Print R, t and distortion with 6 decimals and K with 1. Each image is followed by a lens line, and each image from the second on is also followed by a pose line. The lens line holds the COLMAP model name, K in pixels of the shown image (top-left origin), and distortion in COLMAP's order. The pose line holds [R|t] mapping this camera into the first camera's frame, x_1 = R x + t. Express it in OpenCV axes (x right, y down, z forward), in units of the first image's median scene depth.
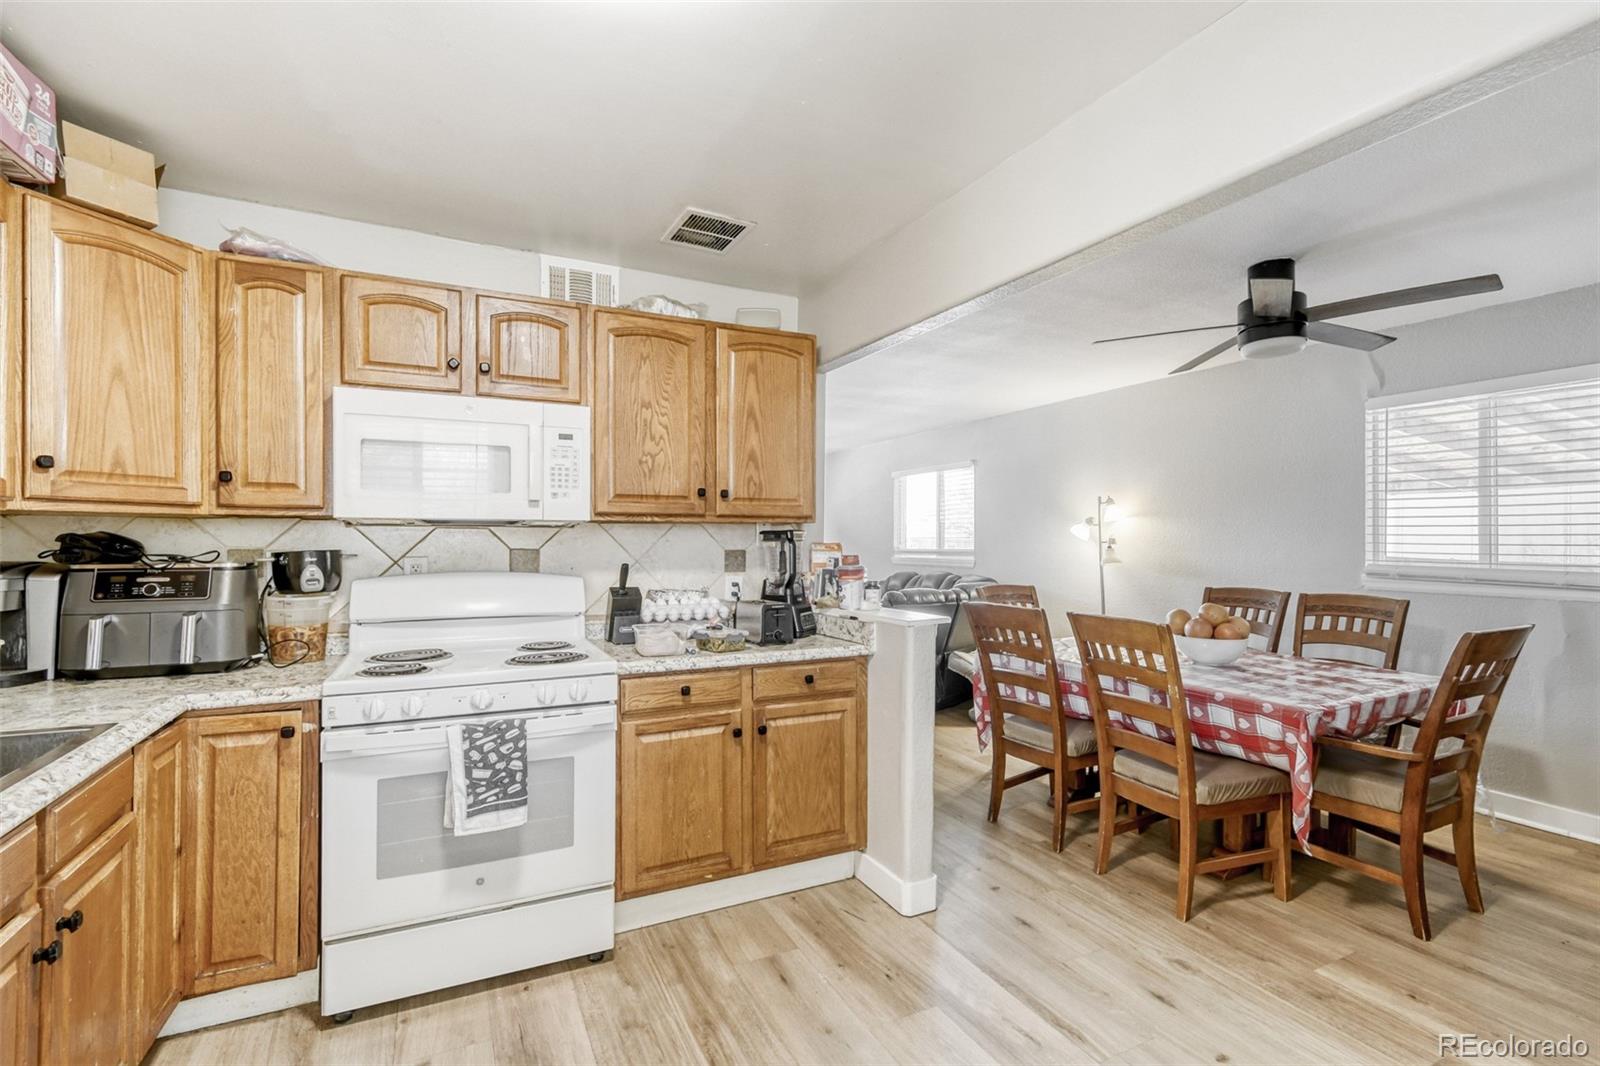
lens RADIAL K [[719.4, 0, 799.4], [0, 719.4, 539.3], [0, 0, 1]] dist [-0.001521, 0.000357]
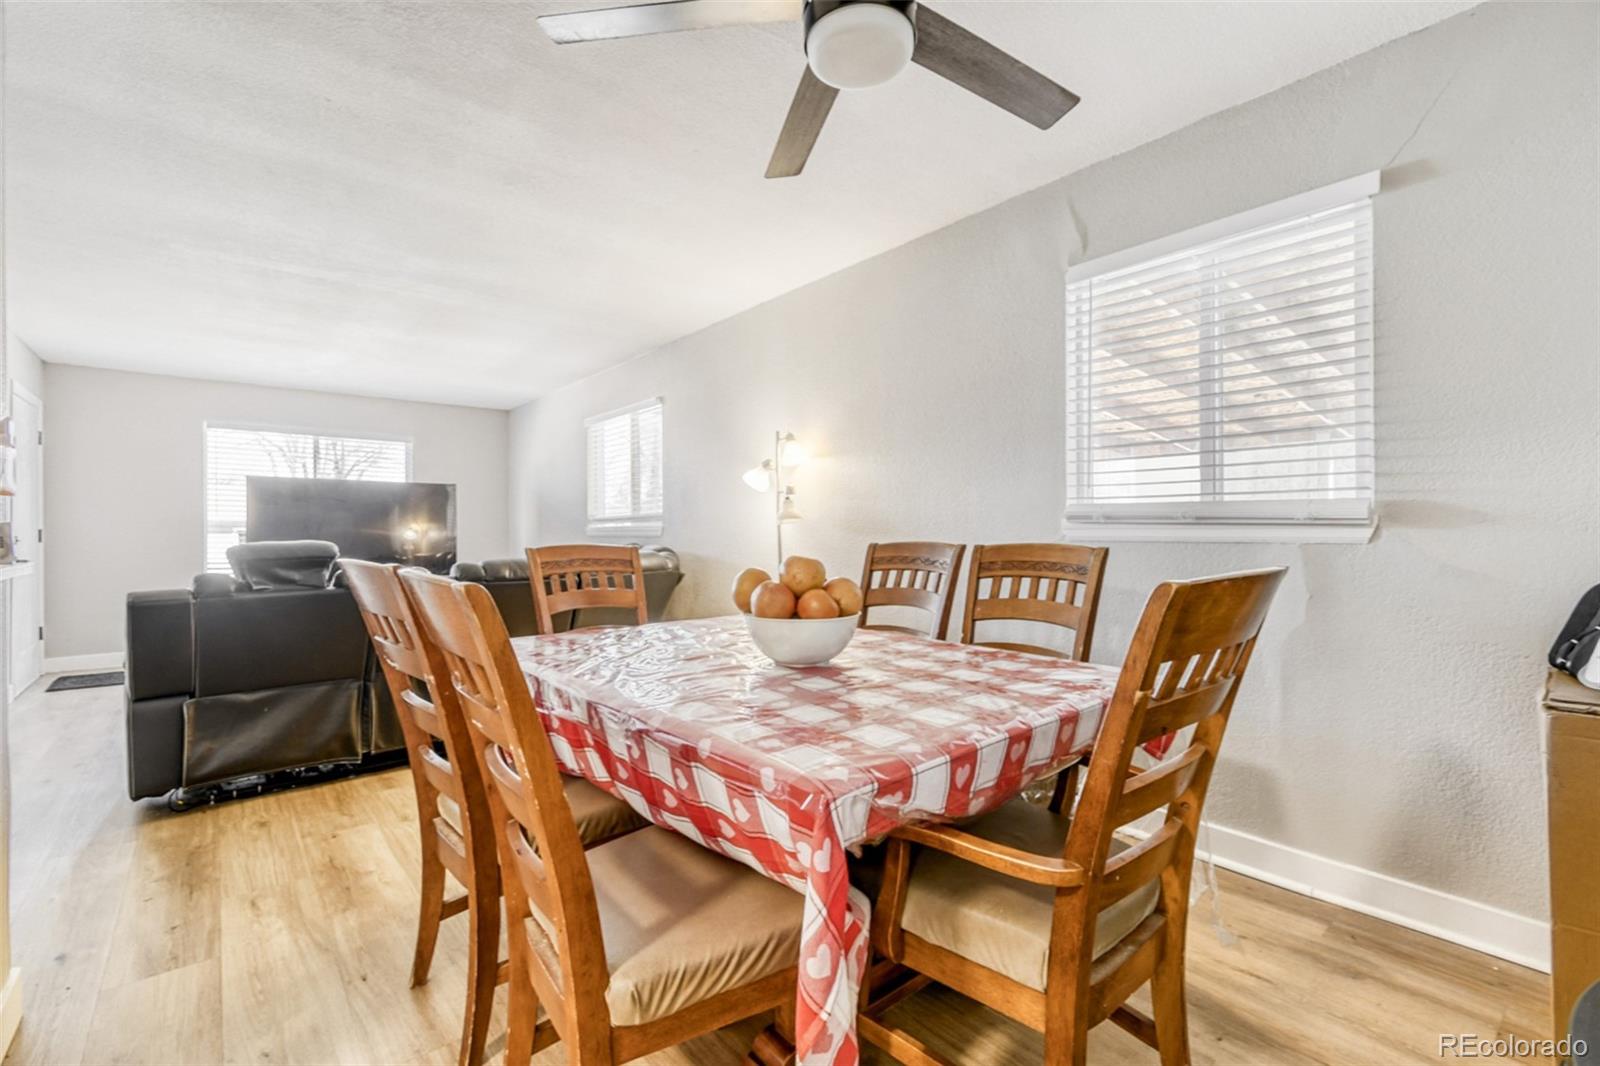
lens RADIAL K [[719.4, 0, 809.4], [0, 719.4, 529.8], [0, 0, 1]] dist [-0.001521, 0.000357]
pose [[0.968971, -0.002037, 0.247166, 0.320641], [0.001760, 0.999998, 0.001344, 0.049898], [-0.247168, -0.000867, 0.968972, 0.330545]]
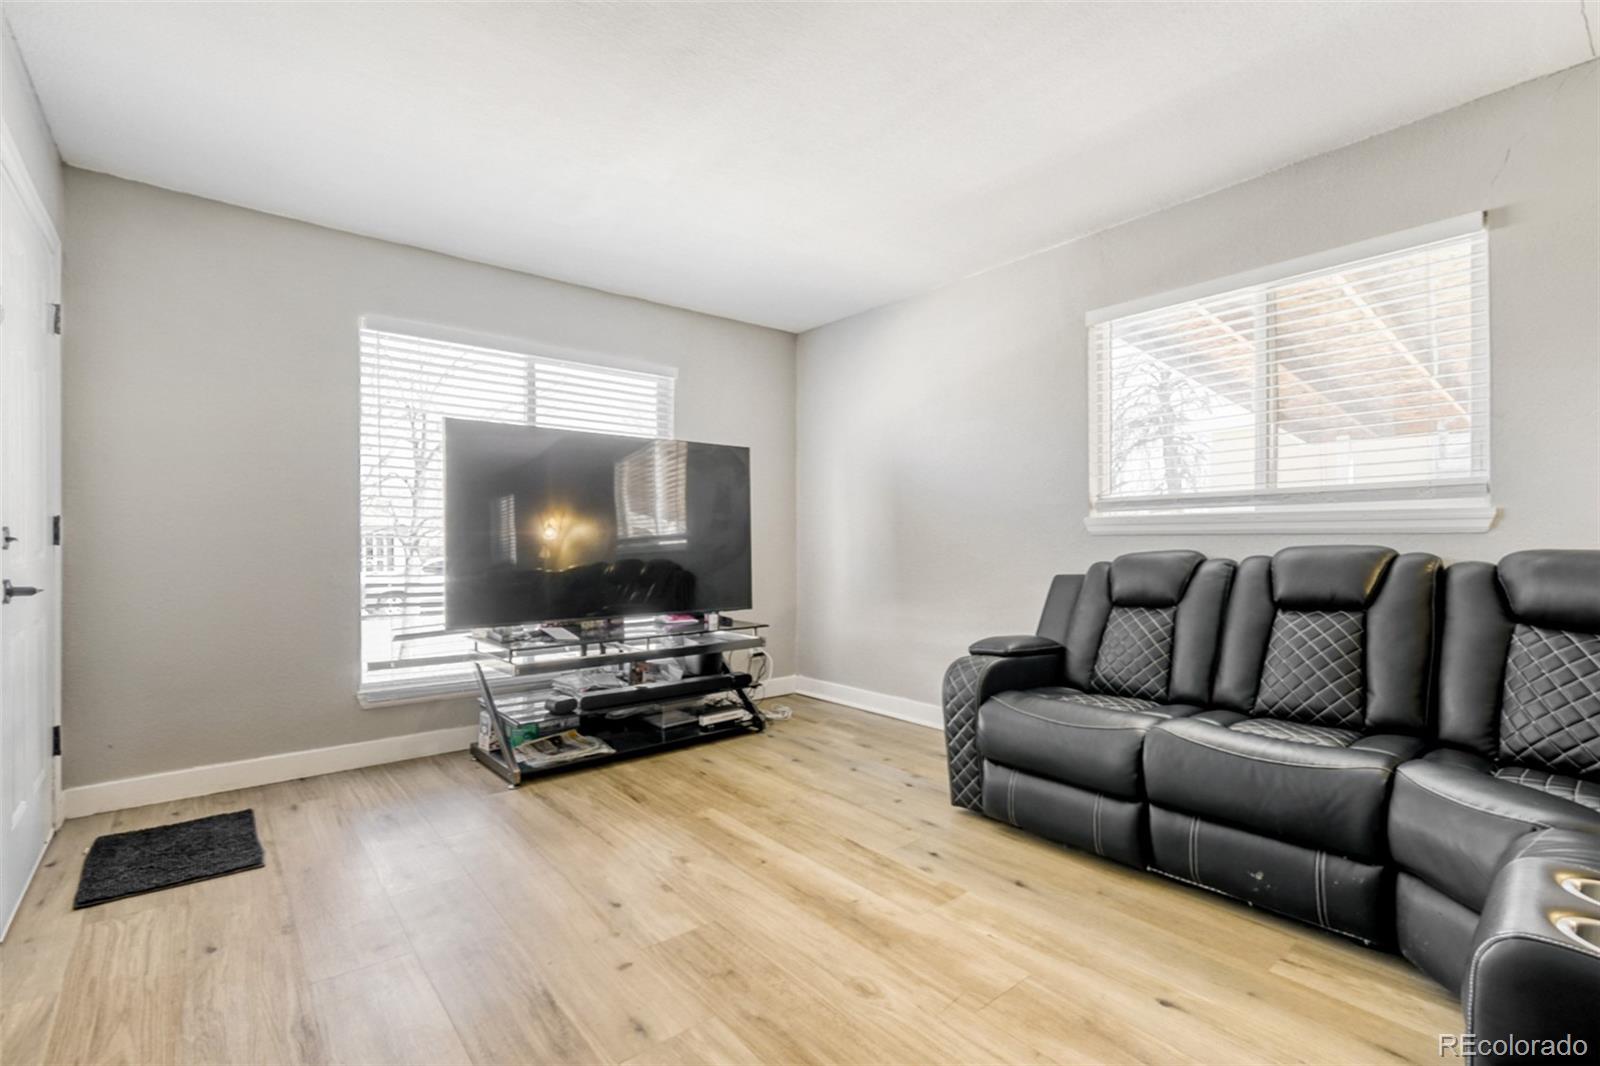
lens RADIAL K [[719.4, 0, 788.2], [0, 719.4, 533.9], [0, 0, 1]] dist [-0.001521, 0.000357]
pose [[0.972352, -0.000922, 0.233518, -0.247133], [0.001565, 0.999995, -0.002567, 0.064892], [-0.233515, 0.002862, 0.972349, 1.202991]]
